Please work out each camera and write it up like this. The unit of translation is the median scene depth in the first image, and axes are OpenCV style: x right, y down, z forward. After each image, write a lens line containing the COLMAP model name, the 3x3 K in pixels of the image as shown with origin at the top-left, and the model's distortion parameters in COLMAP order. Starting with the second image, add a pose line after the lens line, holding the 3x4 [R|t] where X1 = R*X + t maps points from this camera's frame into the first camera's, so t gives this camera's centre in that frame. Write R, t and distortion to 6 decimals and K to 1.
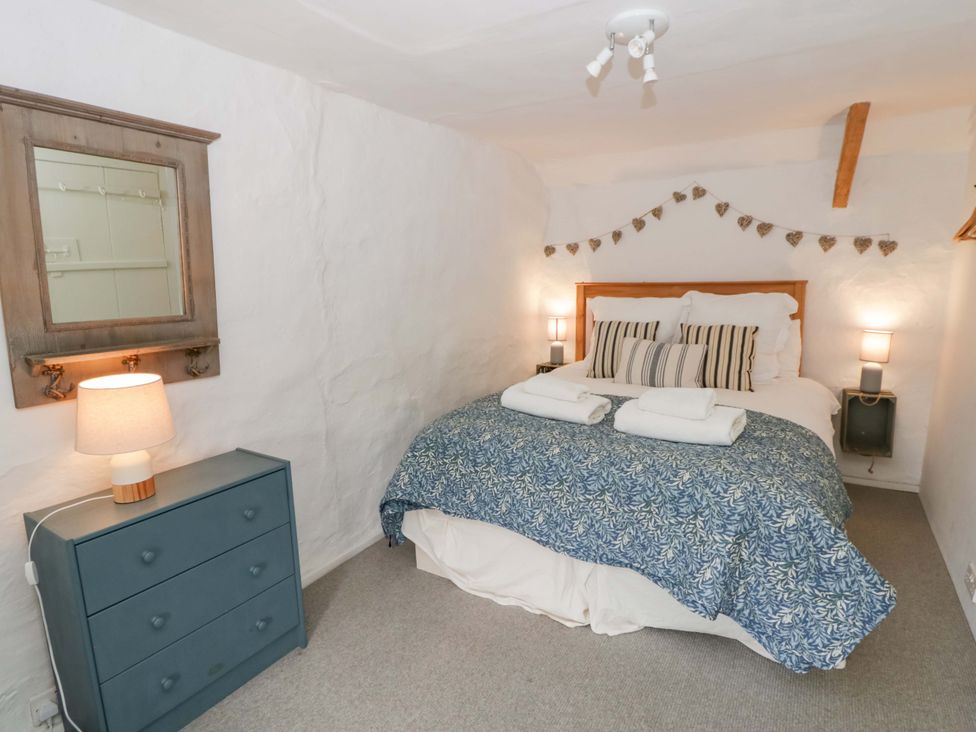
lens RADIAL K [[516.9, 0, 527.2], [0, 516.9, 334.3], [0, 0, 1]] dist [-0.000570, -0.001141]
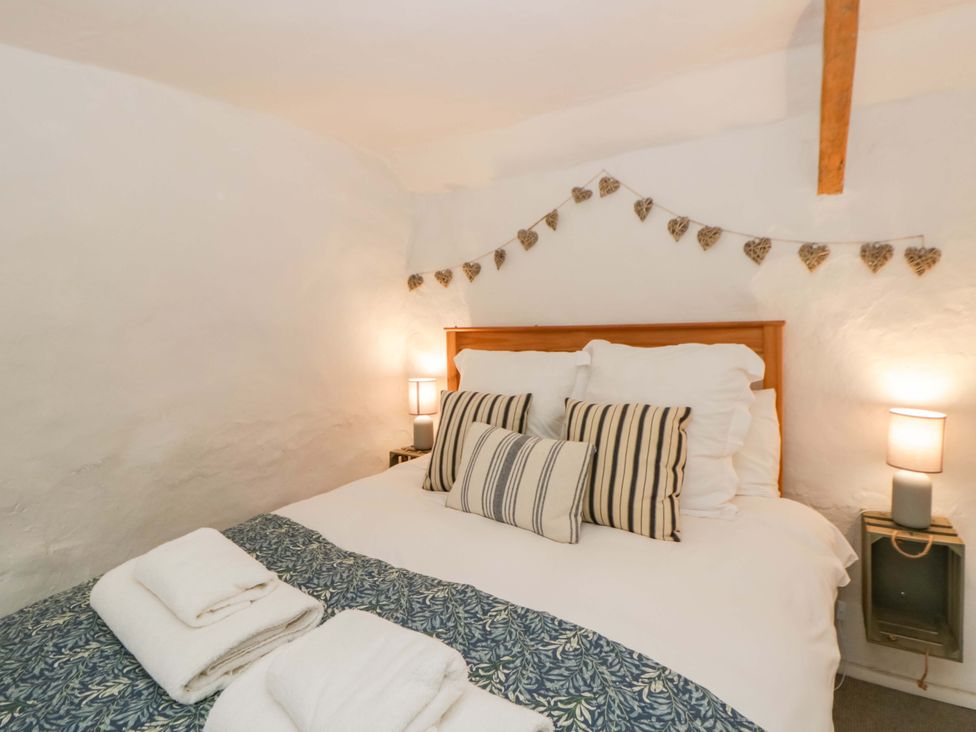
lens RADIAL K [[601.9, 0, 466.4], [0, 601.9, 324.3], [0, 0, 1]] dist [0.020428, -0.024824]
pose [[0.999291, -0.016181, -0.034008, 0.208282], [0.012782, 0.995116, -0.097880, -0.038433], [0.035425, 0.097376, 0.994617, 0.312499]]
